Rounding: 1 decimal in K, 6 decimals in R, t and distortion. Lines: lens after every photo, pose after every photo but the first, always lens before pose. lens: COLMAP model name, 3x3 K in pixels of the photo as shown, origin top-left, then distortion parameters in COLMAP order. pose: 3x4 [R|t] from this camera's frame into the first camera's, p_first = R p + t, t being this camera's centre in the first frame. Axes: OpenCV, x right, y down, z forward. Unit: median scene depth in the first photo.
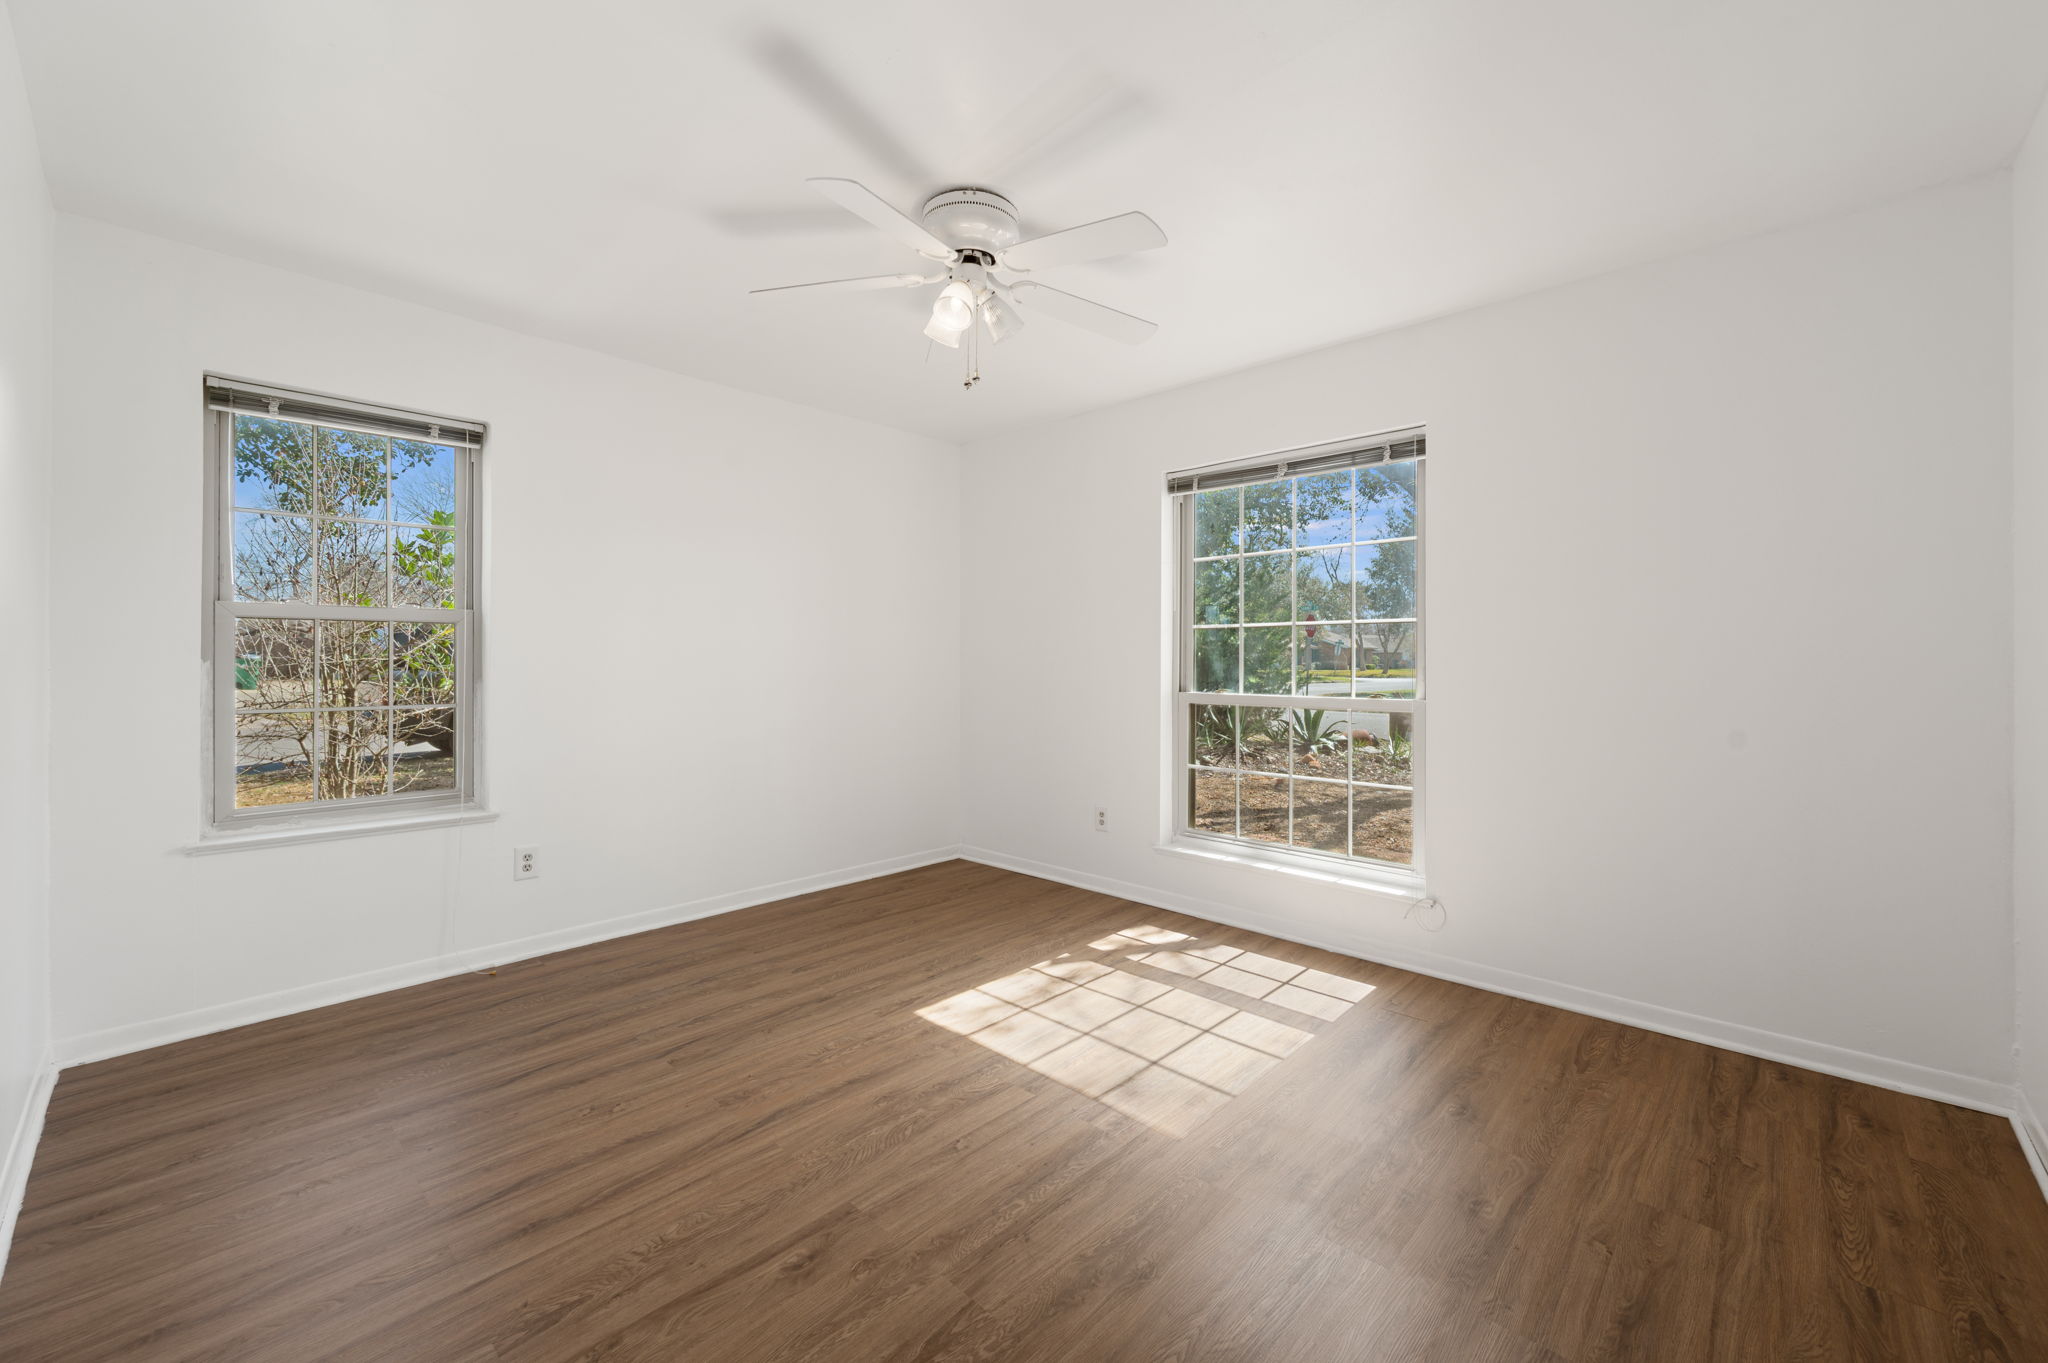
lens RADIAL K [[811.5, 0, 1025.1], [0, 811.5, 672.6], [0, 0, 1]] dist [-0.000006, 0.000038]
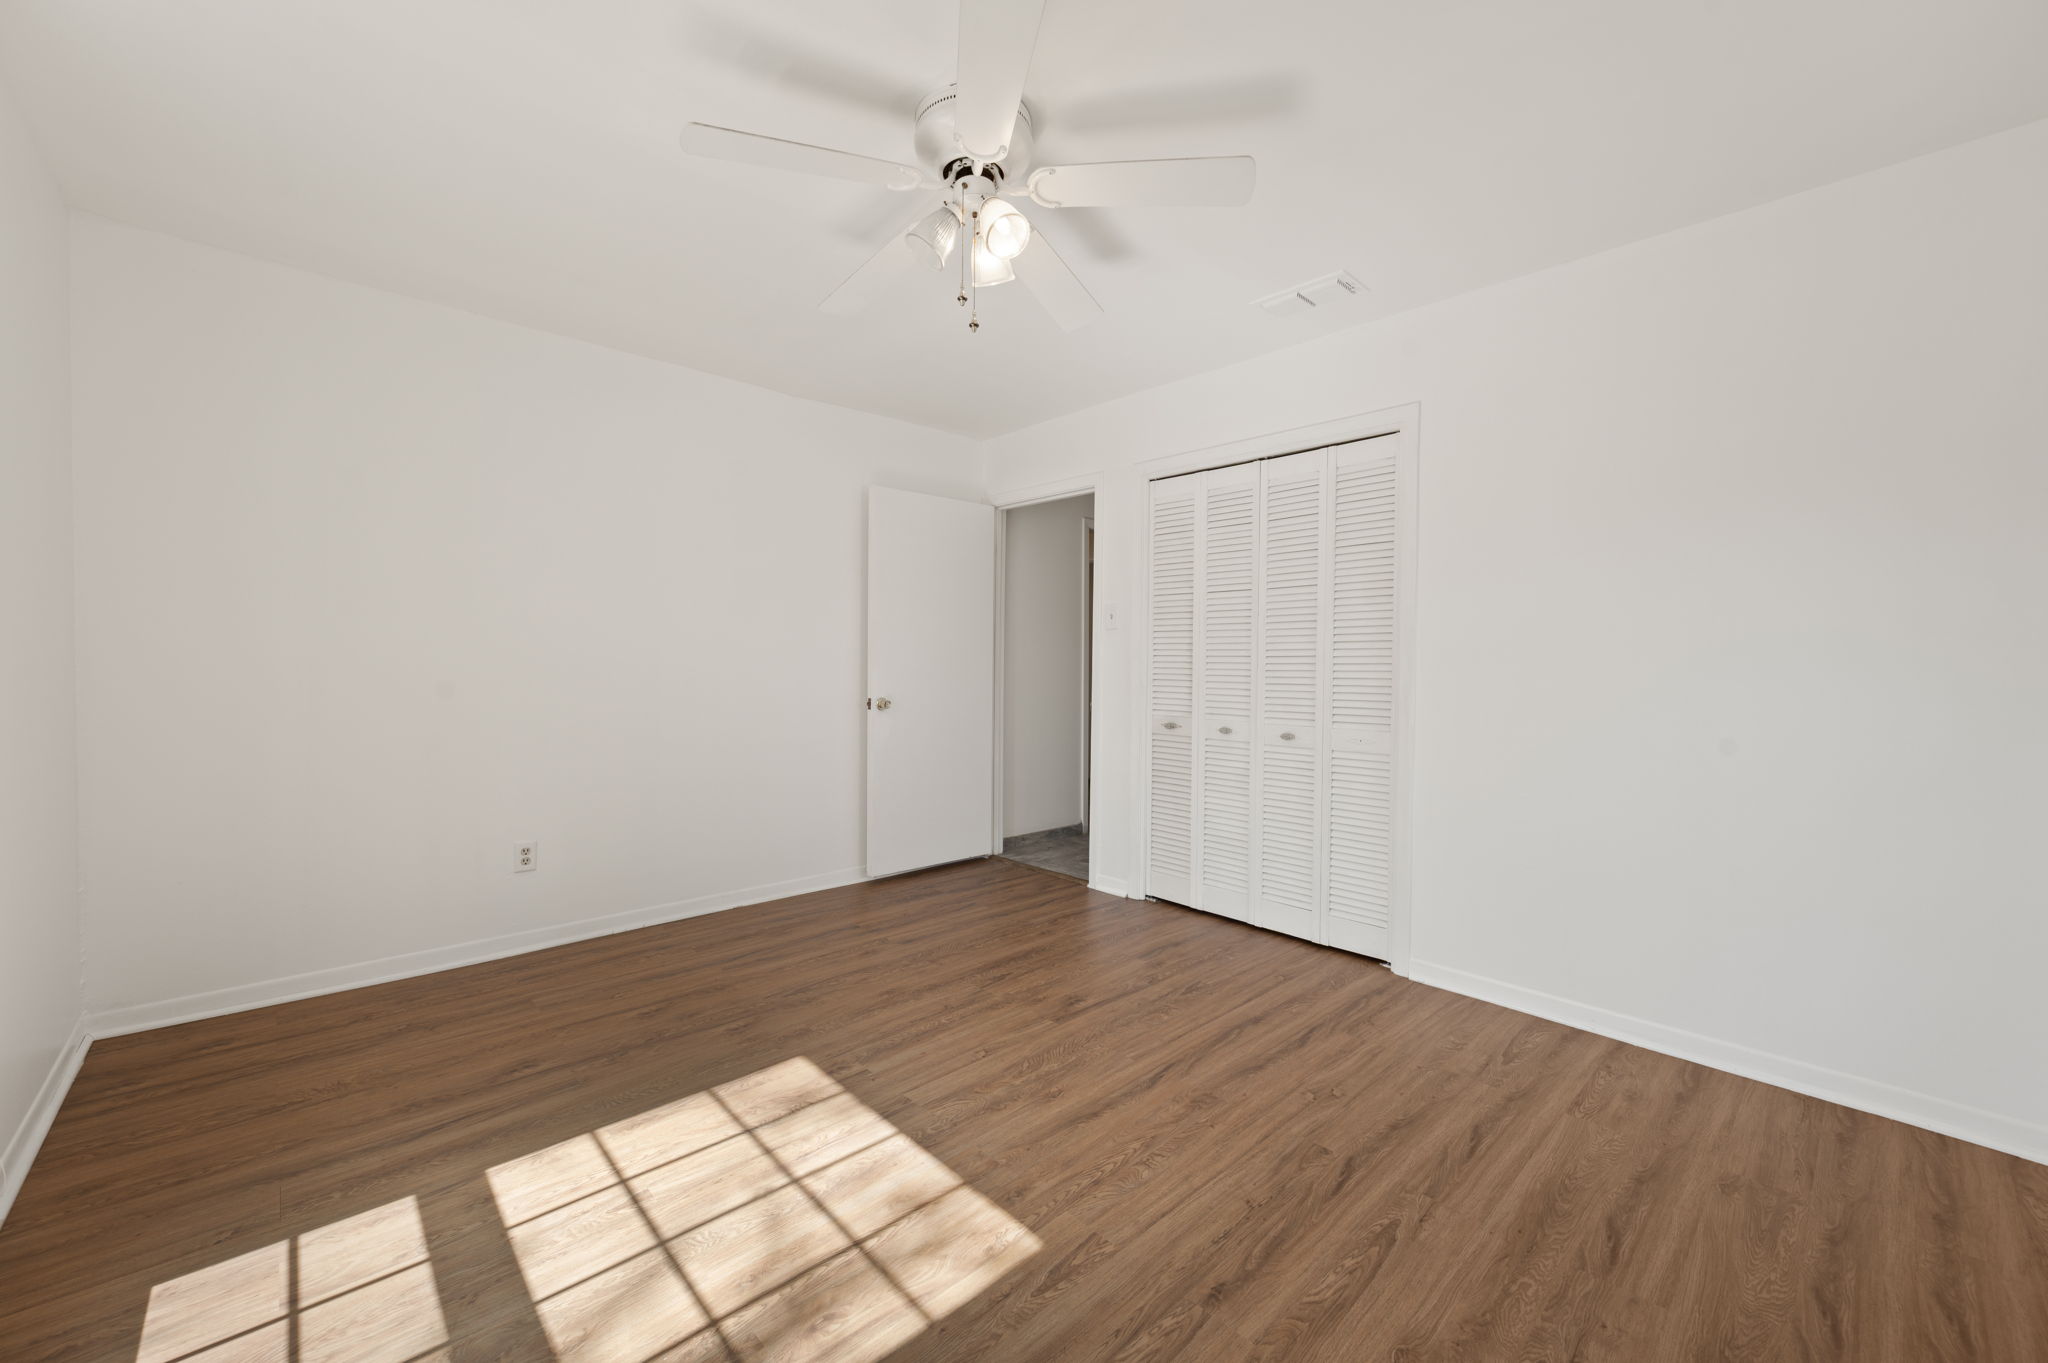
lens RADIAL K [[811.5, 0, 1024.4], [0, 811.5, 674.4], [0, 0, 1]] dist [-0.000006, 0.000038]
pose [[-0.997664, -0.009912, 0.067589, -0.176493], [-0.007909, 0.999523, 0.029837, -0.022832], [-0.067852, 0.029233, -0.997267, 1.761534]]
